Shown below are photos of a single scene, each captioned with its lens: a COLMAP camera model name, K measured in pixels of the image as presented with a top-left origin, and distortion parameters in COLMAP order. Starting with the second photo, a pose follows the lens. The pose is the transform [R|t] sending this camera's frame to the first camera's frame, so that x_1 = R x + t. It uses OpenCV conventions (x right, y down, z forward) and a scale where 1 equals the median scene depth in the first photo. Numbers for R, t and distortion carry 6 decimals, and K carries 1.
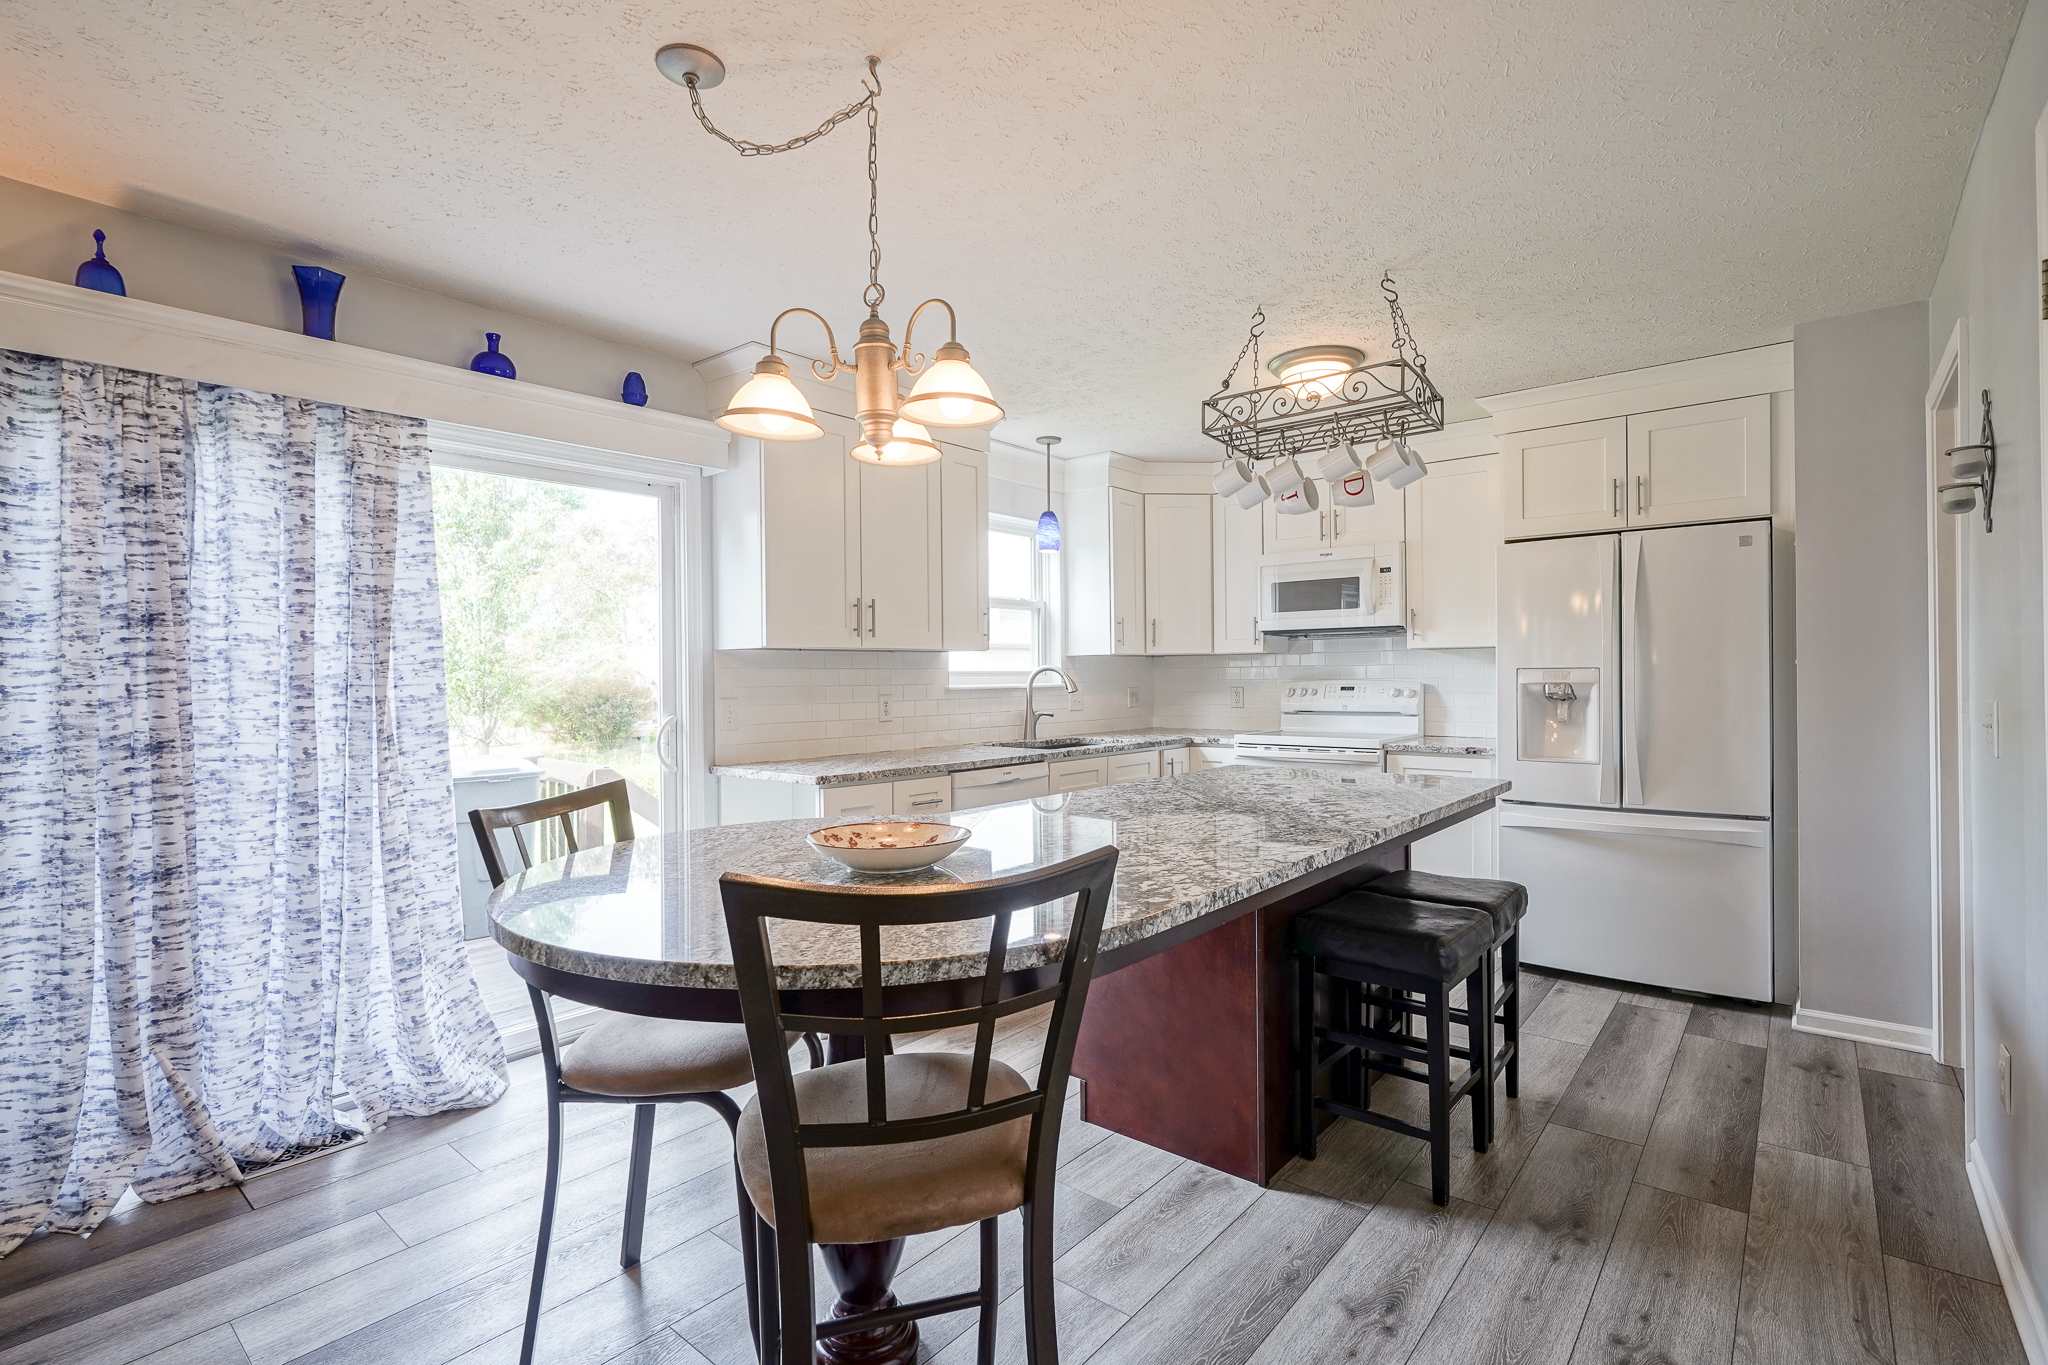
lens RADIAL K [[963.3, 0, 1020.4], [0, 963.3, 675.4], [0, 0, 1]] dist [-0.010343, 0.004268]
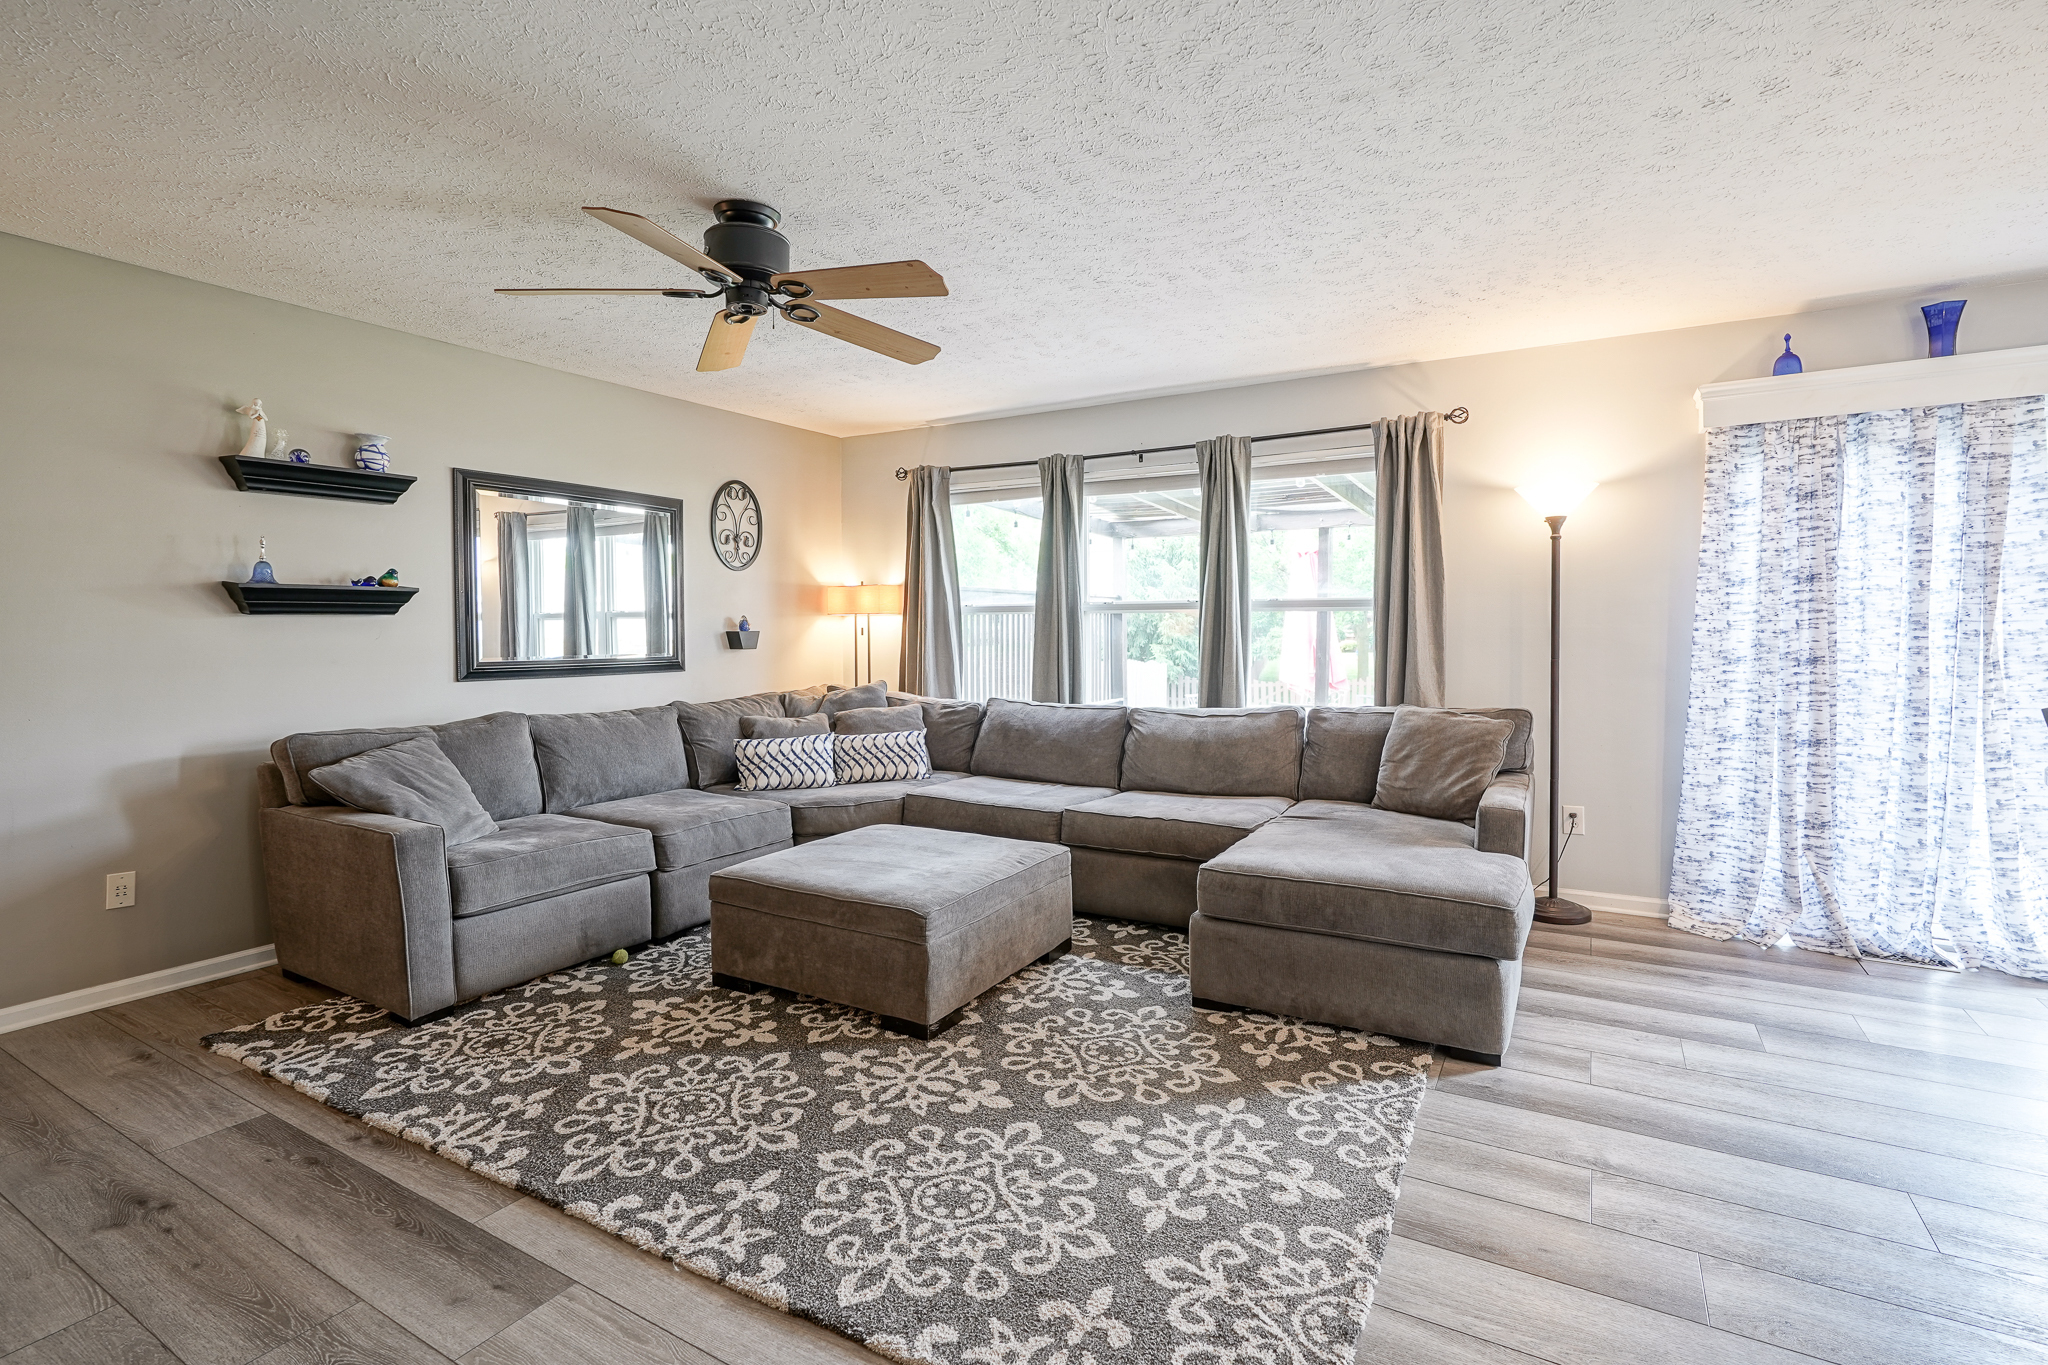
lens RADIAL K [[942.6, 0, 1027.0], [0, 942.6, 659.4], [0, 0, 1]] dist [-0.004655, 0.001738]
pose [[0.165506, 0.042158, -0.985307, 0.353865], [0.005366, 0.999033, 0.043647, 0.000094], [0.986194, -0.012511, 0.165120, -0.463068]]
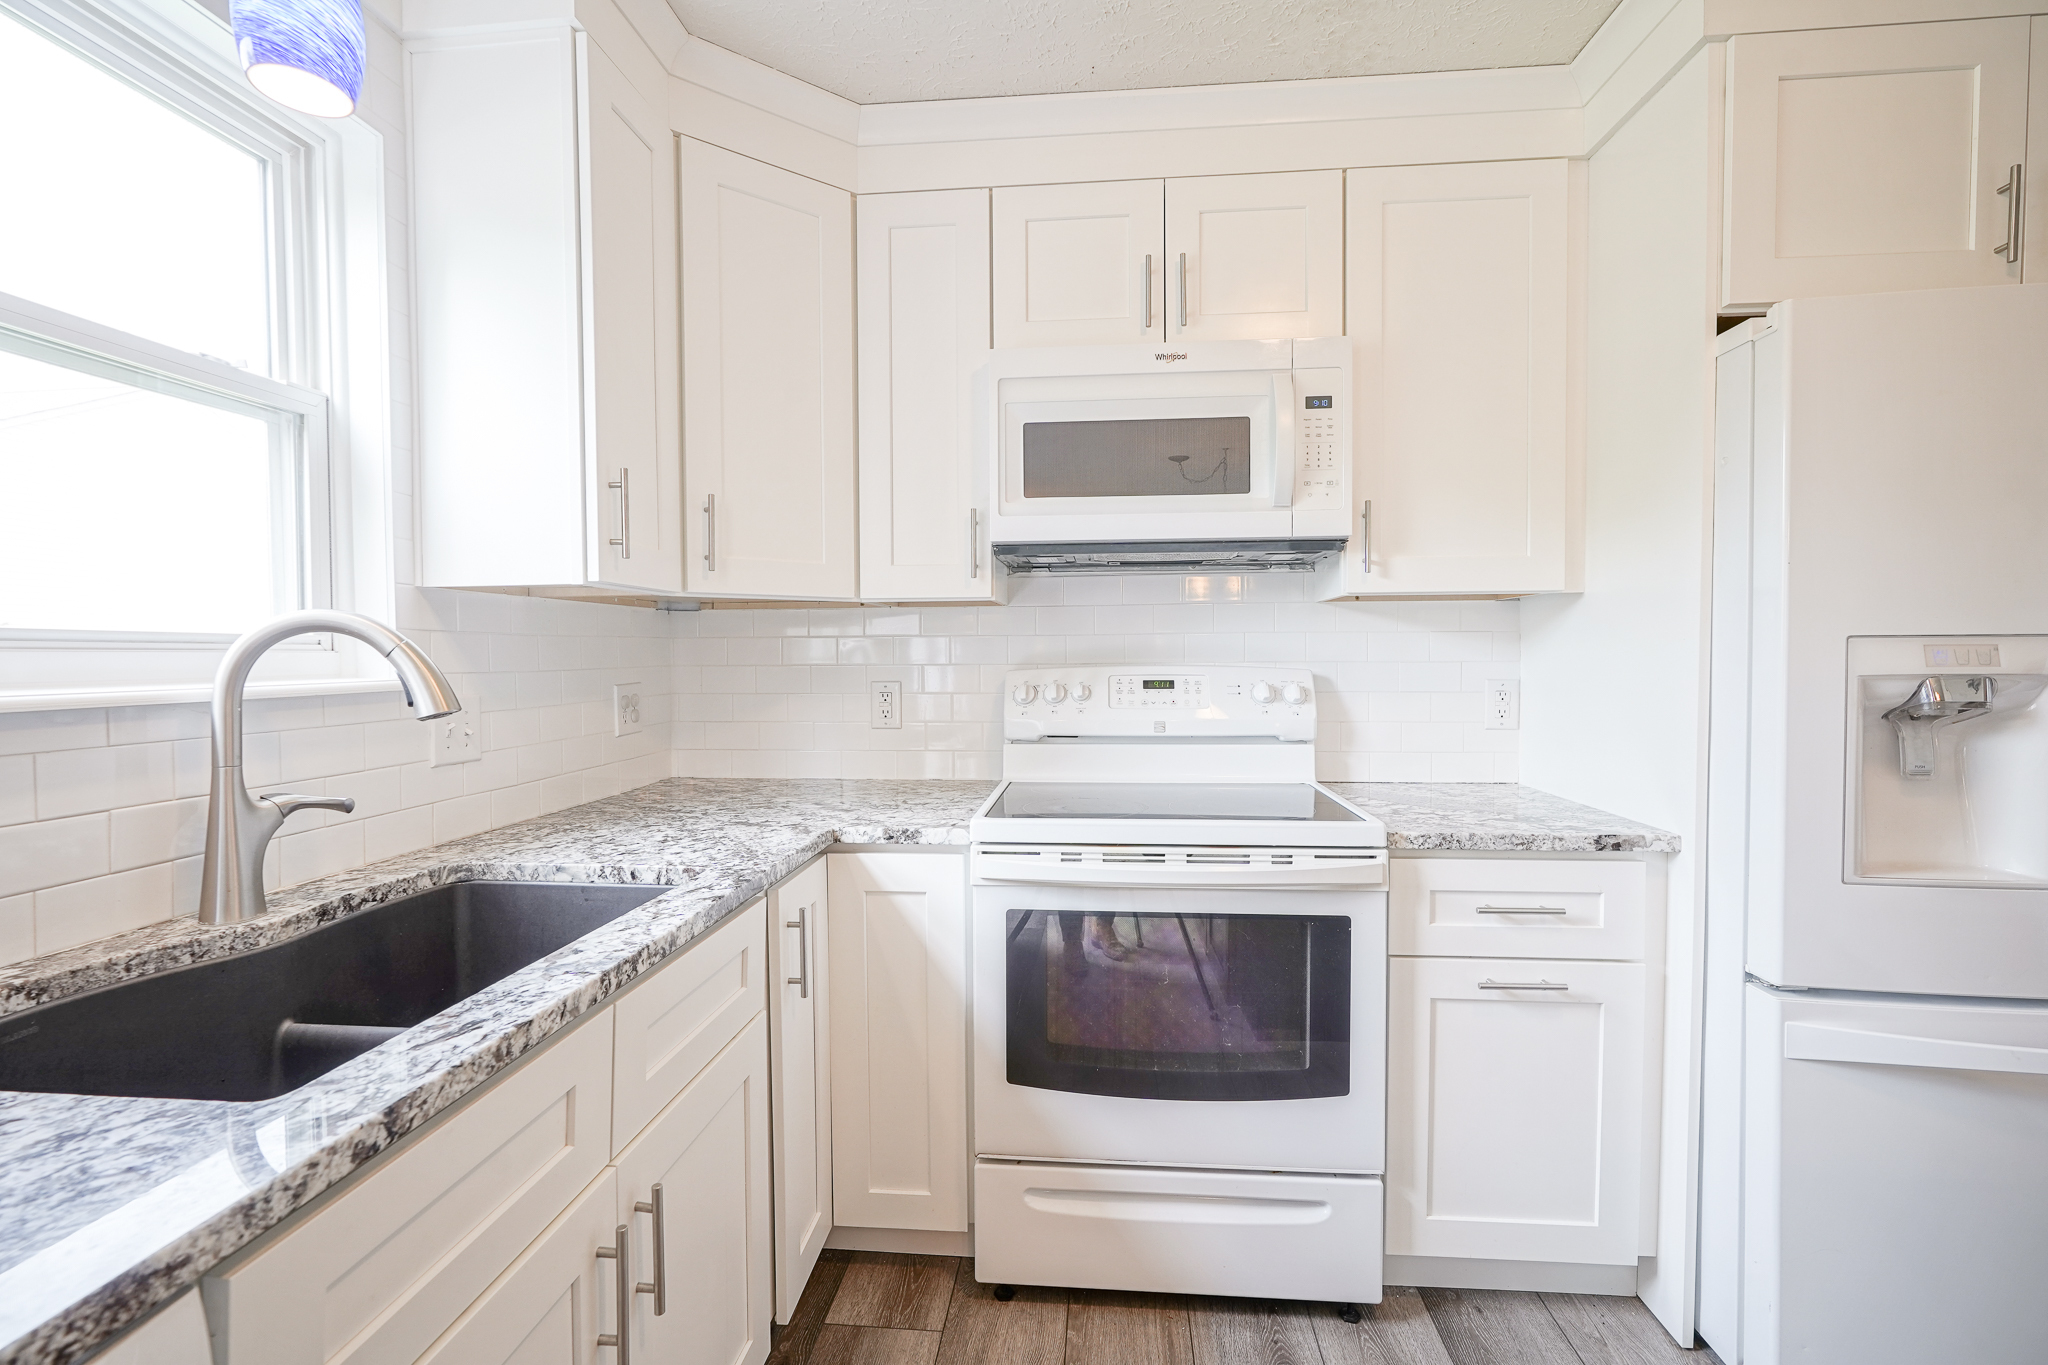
lens RADIAL K [[943.5, 0, 1028.0], [0, 943.5, 686.8], [0, 0, 1]] dist [0.000213, 0.000265]
pose [[0.822269, -0.013400, 0.568941, 0.079666], [-0.003114, 0.999602, 0.028044, 0.004982], [-0.569090, -0.024831, 0.821900, 1.402977]]
